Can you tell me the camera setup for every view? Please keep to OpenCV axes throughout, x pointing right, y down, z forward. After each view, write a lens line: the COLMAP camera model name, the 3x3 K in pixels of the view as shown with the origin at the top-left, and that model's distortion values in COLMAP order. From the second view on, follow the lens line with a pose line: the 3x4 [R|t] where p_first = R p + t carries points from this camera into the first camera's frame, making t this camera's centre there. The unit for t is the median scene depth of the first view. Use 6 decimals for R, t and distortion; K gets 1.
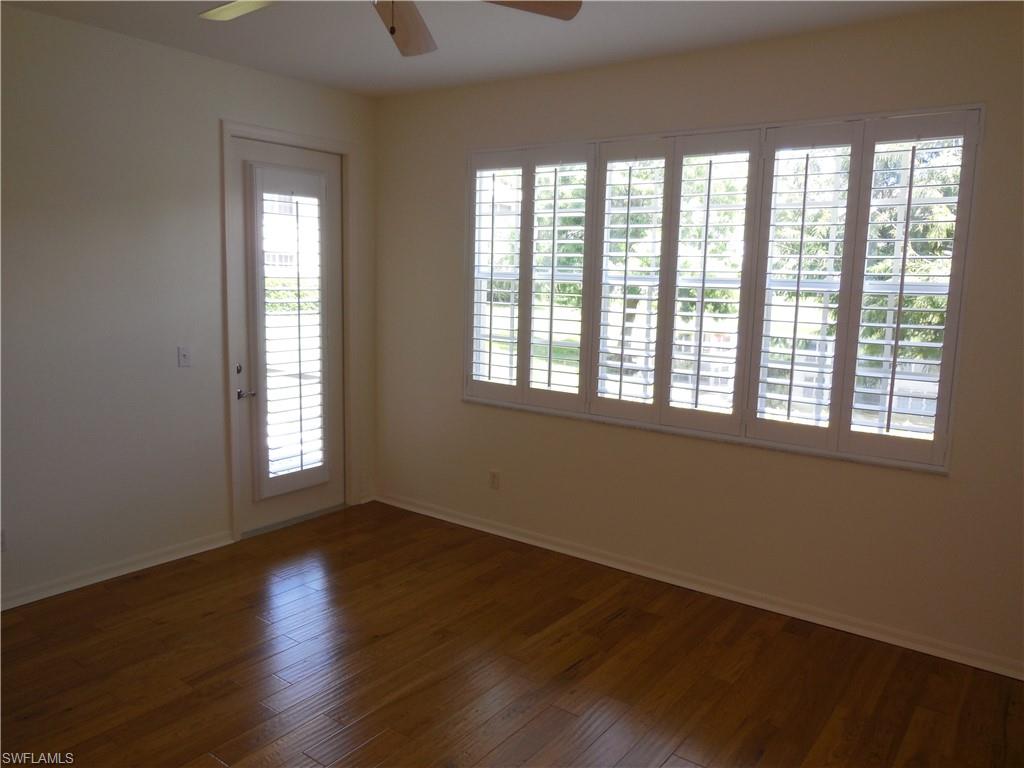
lens RADIAL K [[770.7, 0, 512.3], [0, 770.7, 381.1], [0, 0, 1]] dist [-0.011382, 0.003125]
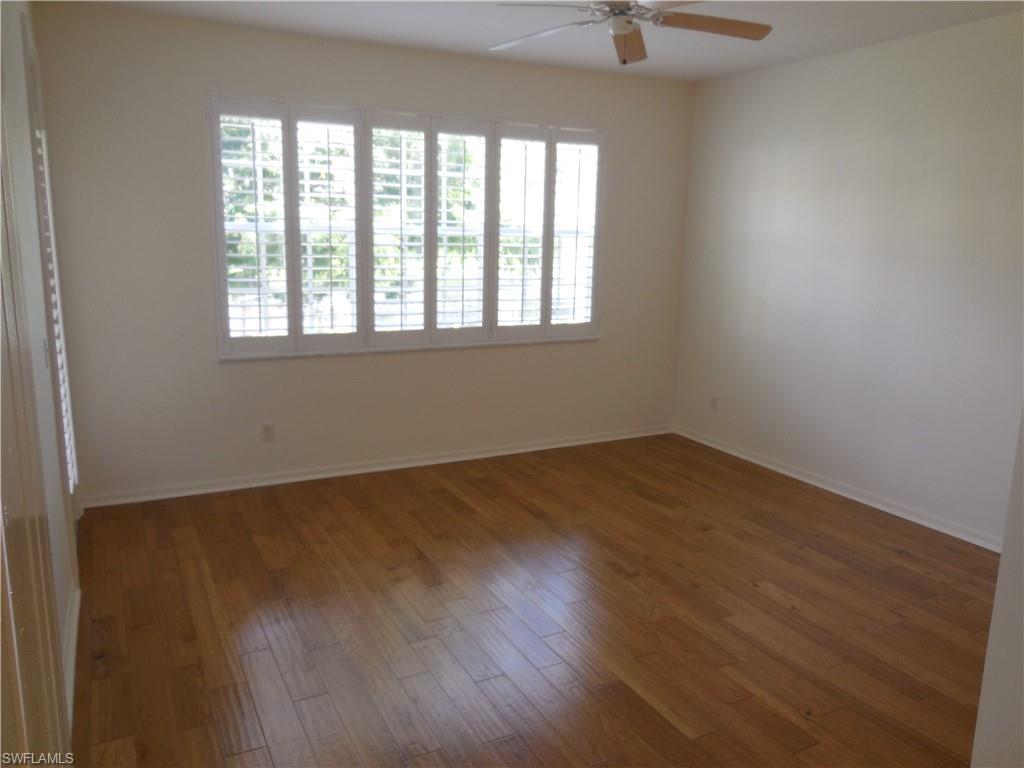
lens RADIAL K [[770.7, 0, 512.5], [0, 770.7, 384.7], [0, 0, 1]] dist [-0.011382, 0.003125]
pose [[0.432173, -0.194742, 0.880513, -0.914856], [0.115460, 0.980318, 0.160145, -0.068787], [-0.894369, 0.032453, 0.446151, 0.317338]]
